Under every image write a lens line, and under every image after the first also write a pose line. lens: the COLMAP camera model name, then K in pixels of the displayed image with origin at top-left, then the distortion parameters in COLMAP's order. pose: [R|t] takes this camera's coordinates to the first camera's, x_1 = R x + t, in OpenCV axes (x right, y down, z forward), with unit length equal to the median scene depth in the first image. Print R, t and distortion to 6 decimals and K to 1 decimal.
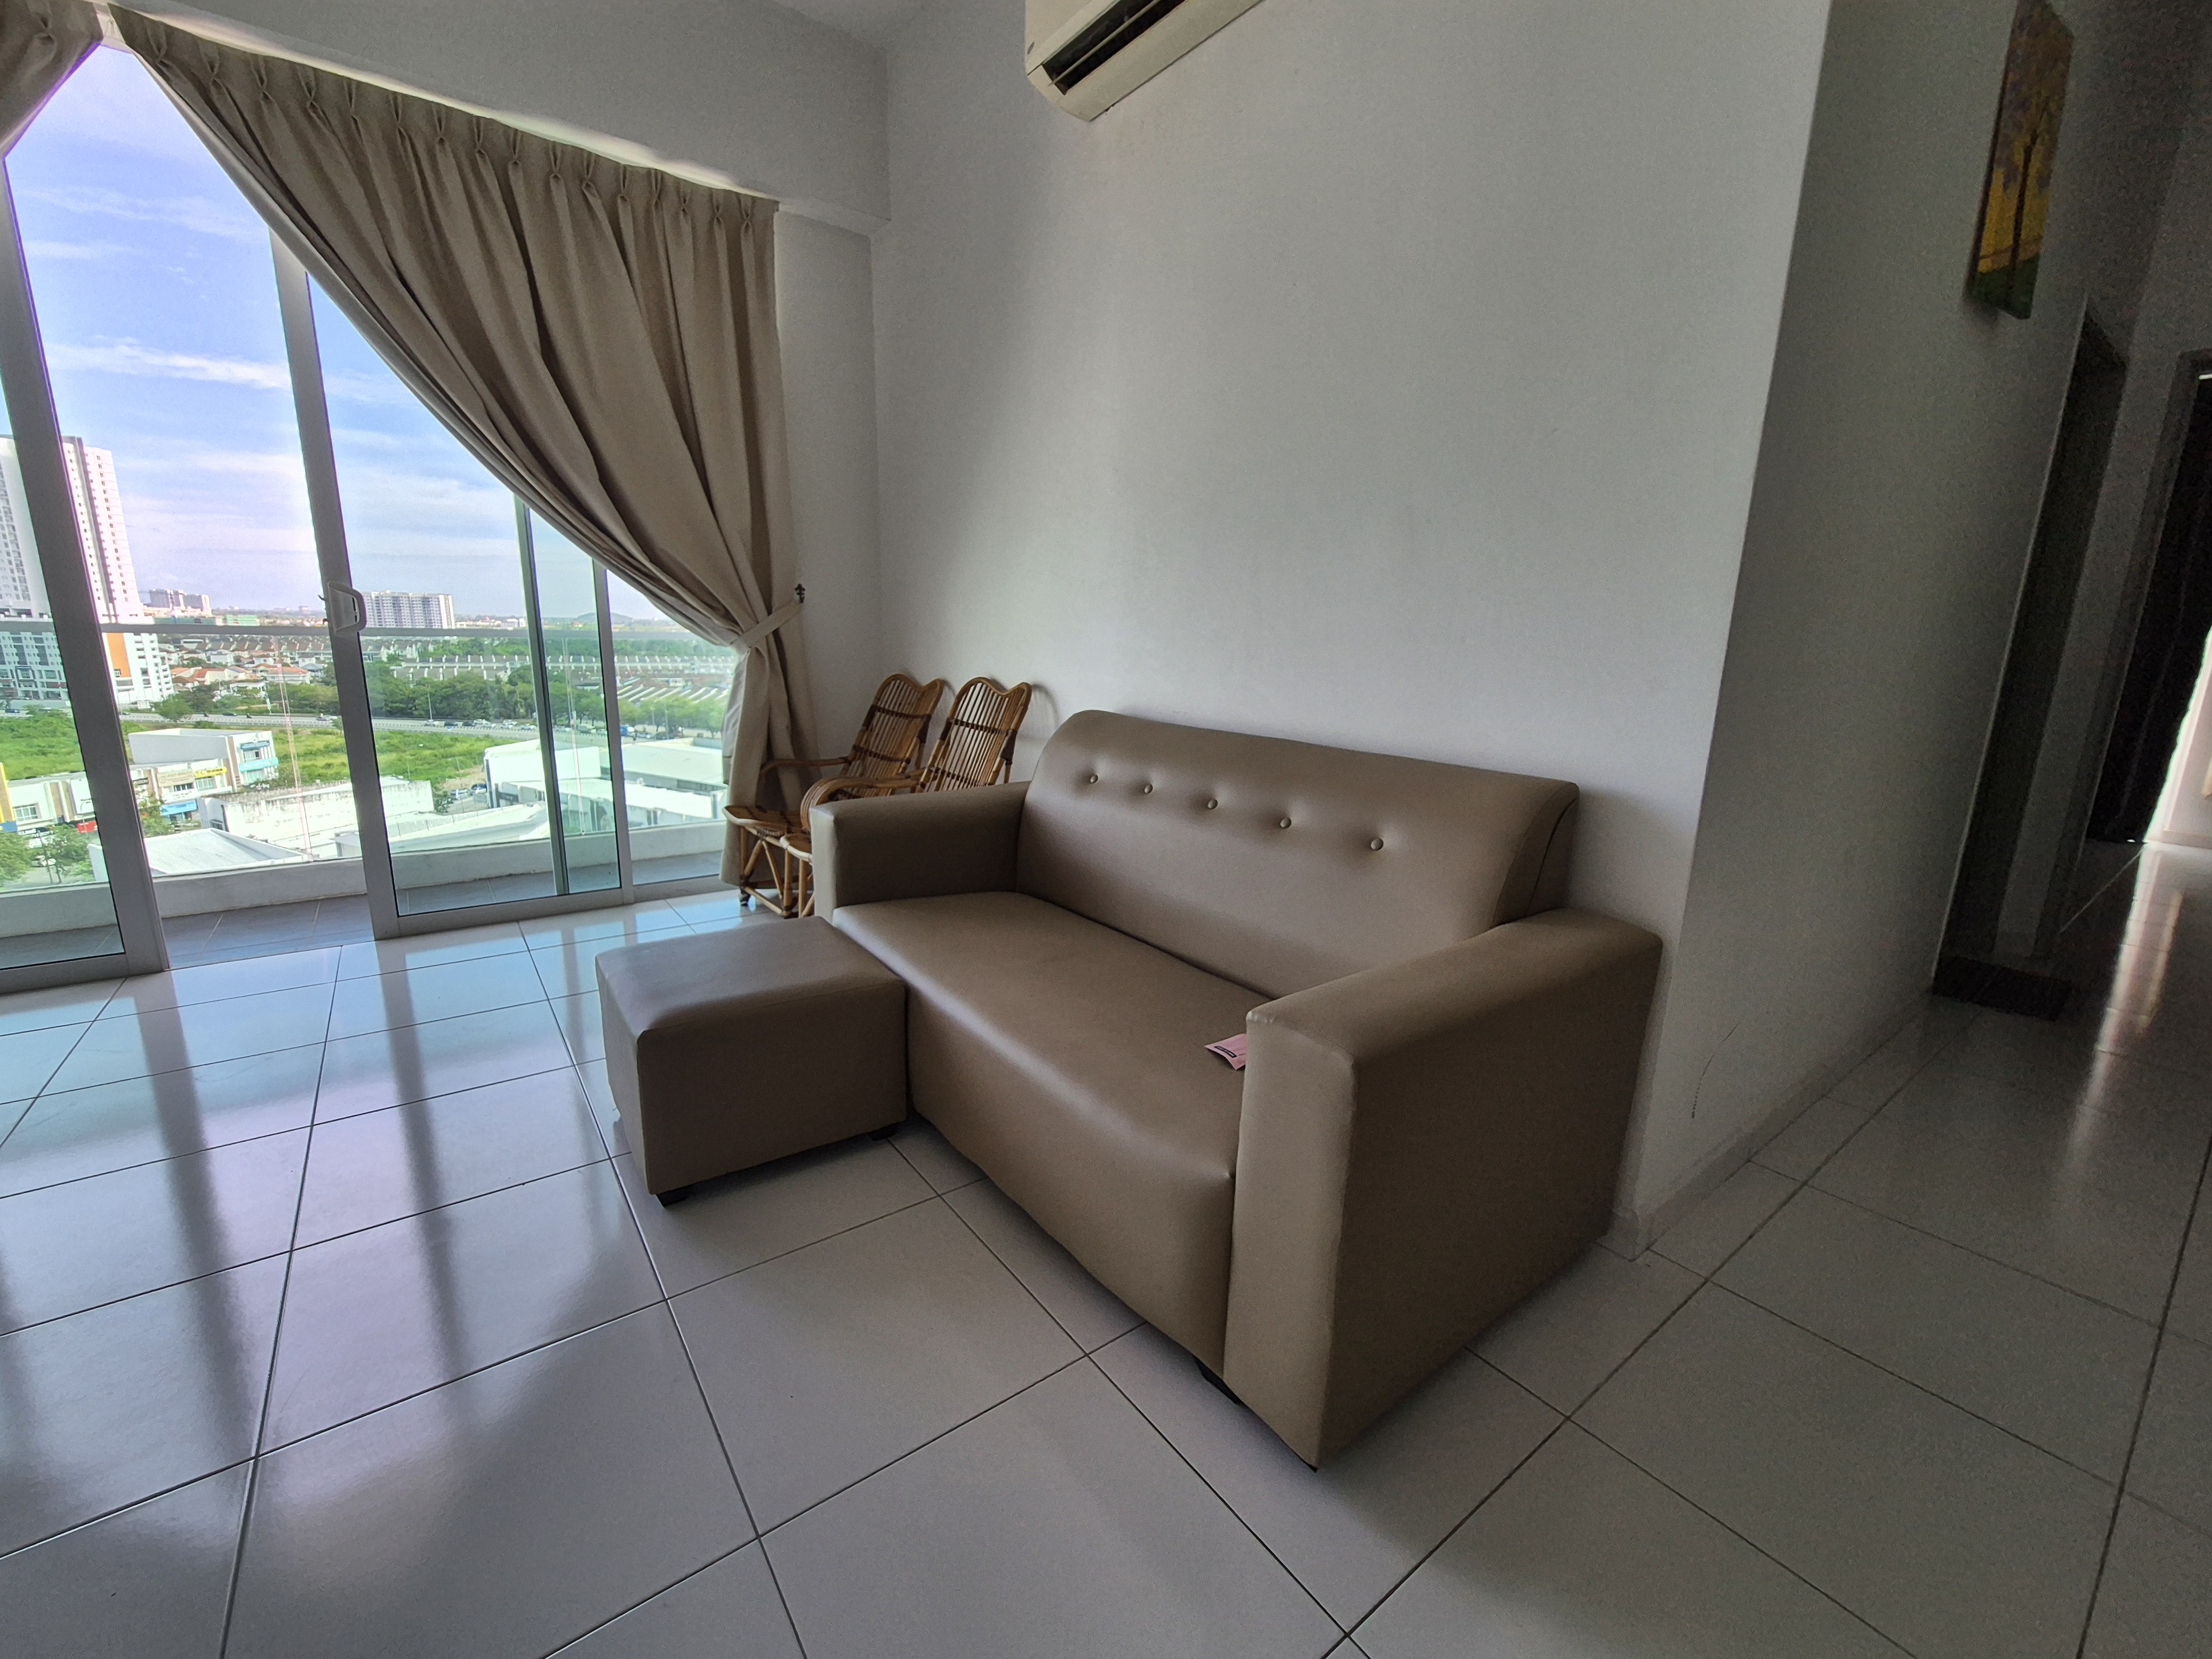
lens RADIAL K [[909.9, 0, 1099.4], [0, 909.9, 826.1], [0, 0, 1]] dist [0.001250, 0.001010]
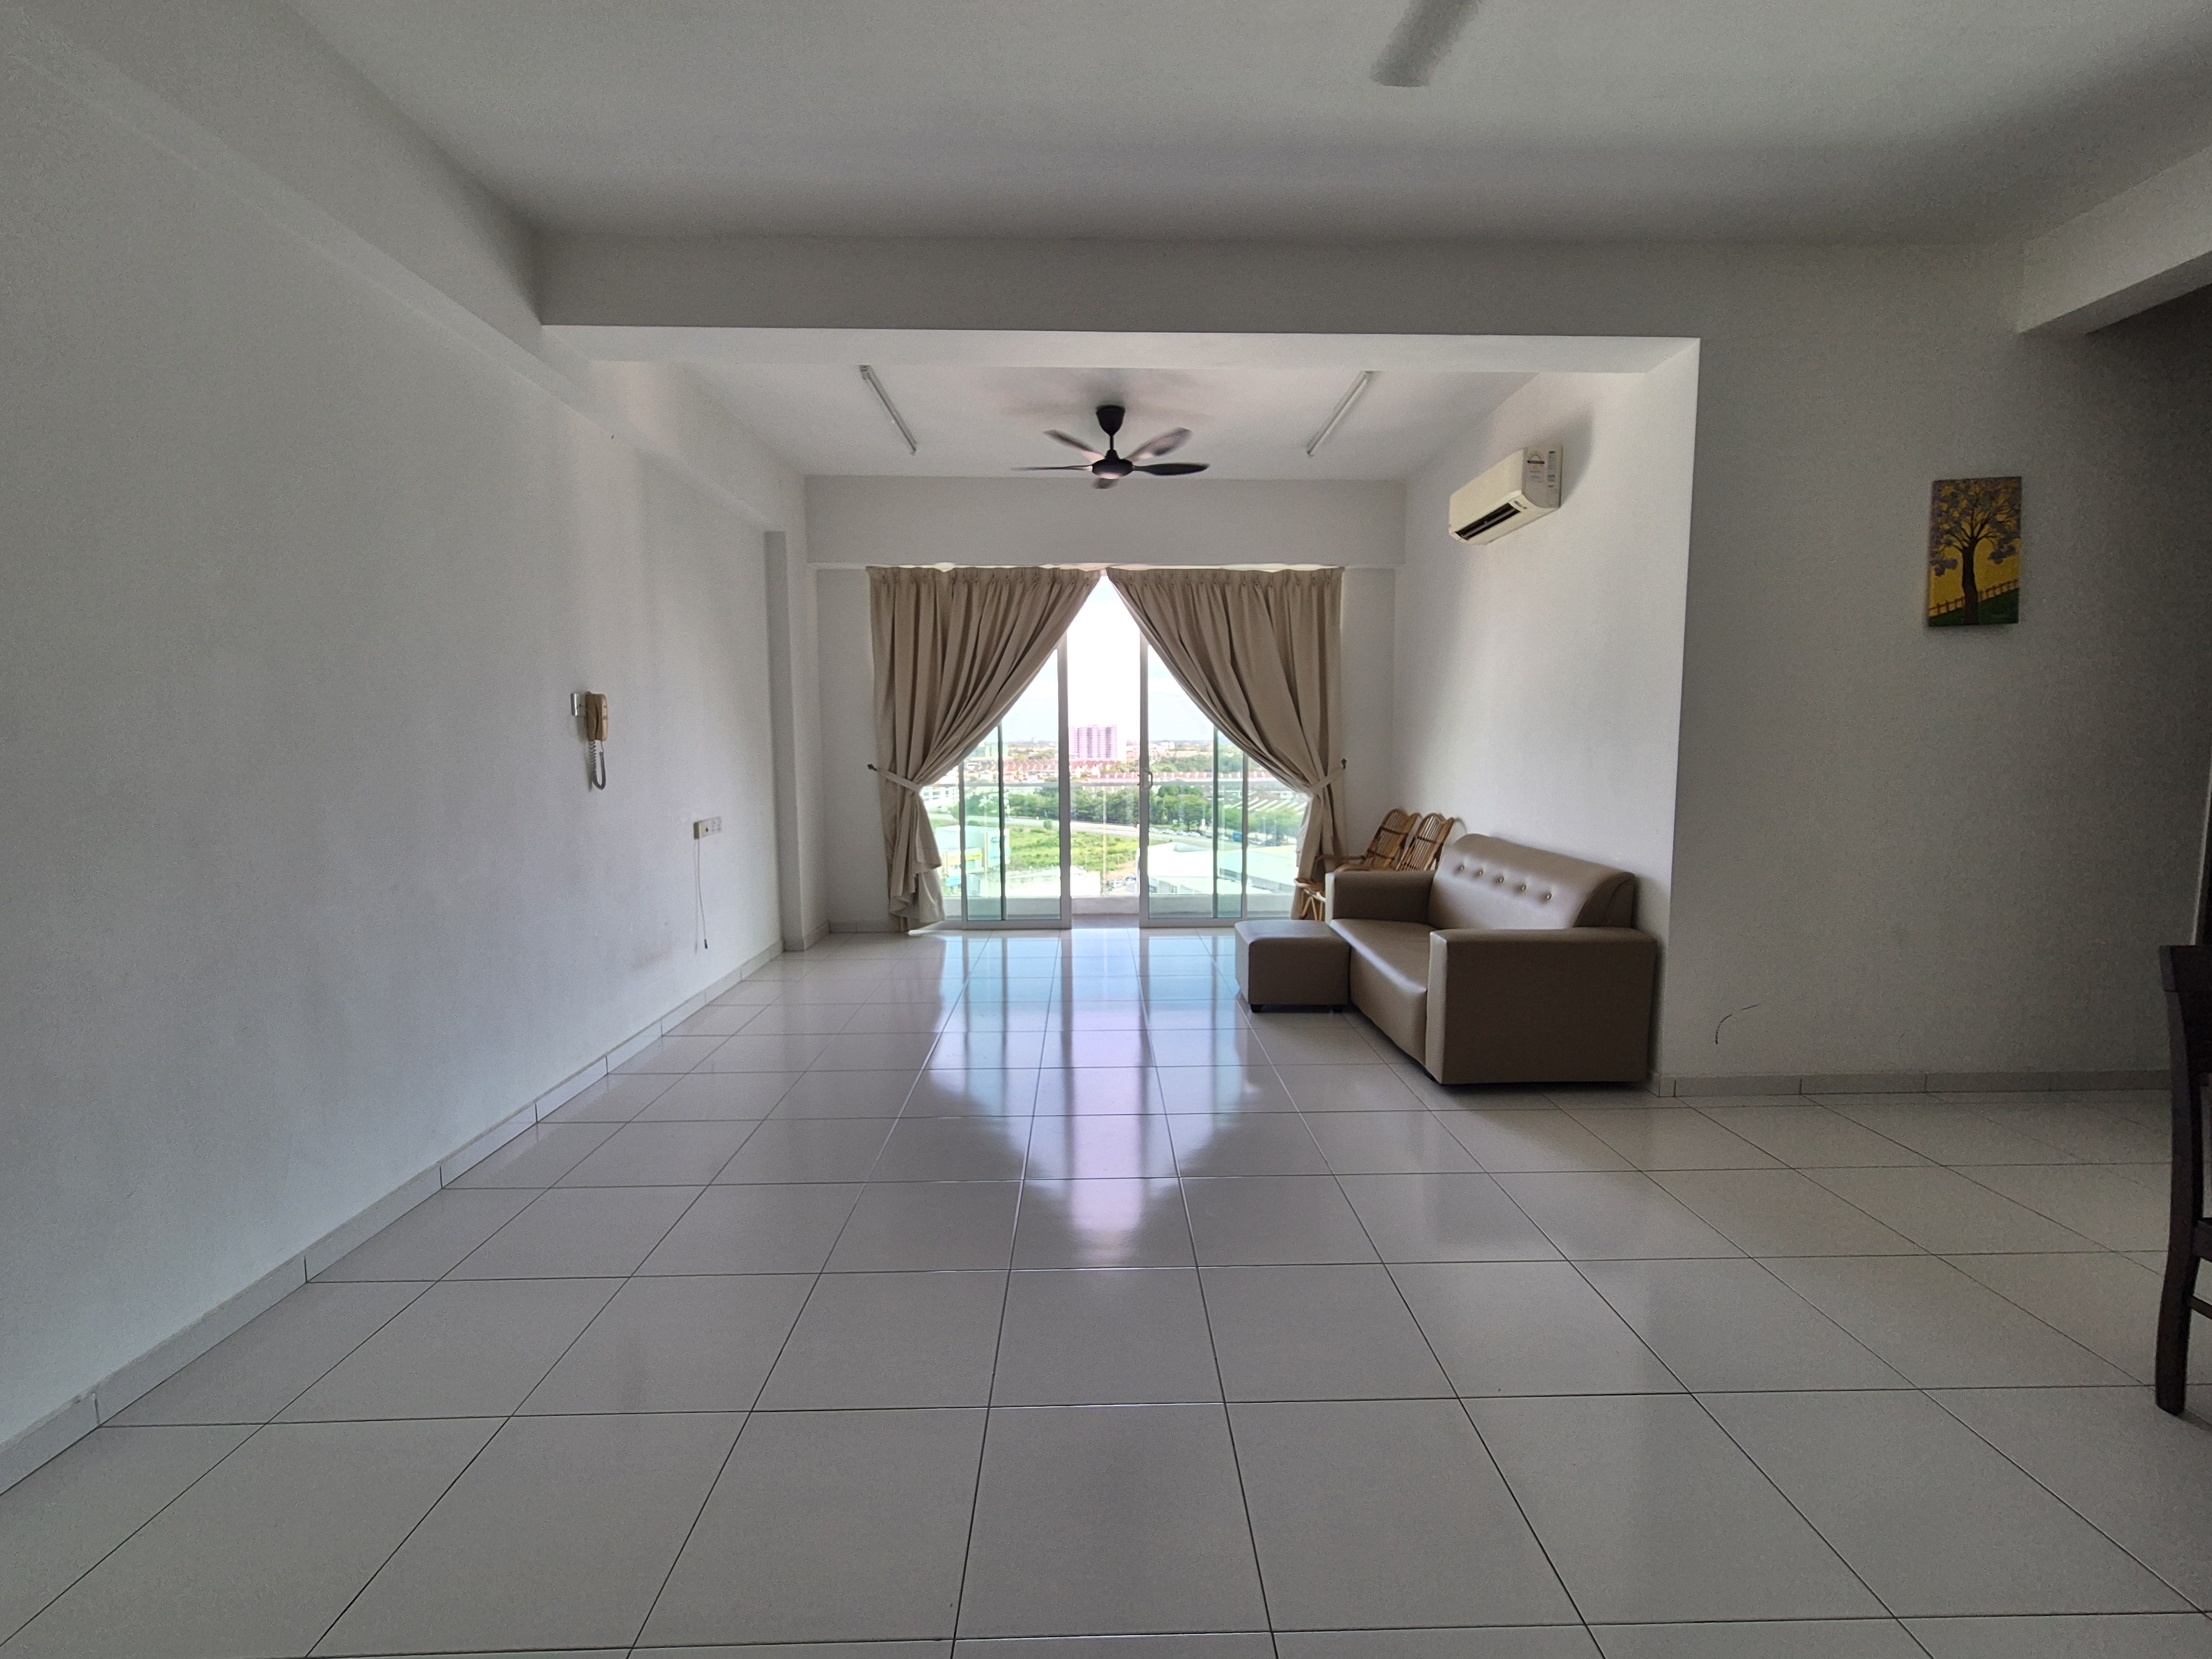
lens RADIAL K [[909.9, 0, 1106.3], [0, 909.9, 826.3], [0, 0, 1]] dist [0.001250, 0.001010]
pose [[0.810680, 0.026037, -0.584910, 0.392921], [-0.097557, 0.991052, -0.091096, 0.086934], [0.577304, 0.130912, 0.805967, -0.800272]]
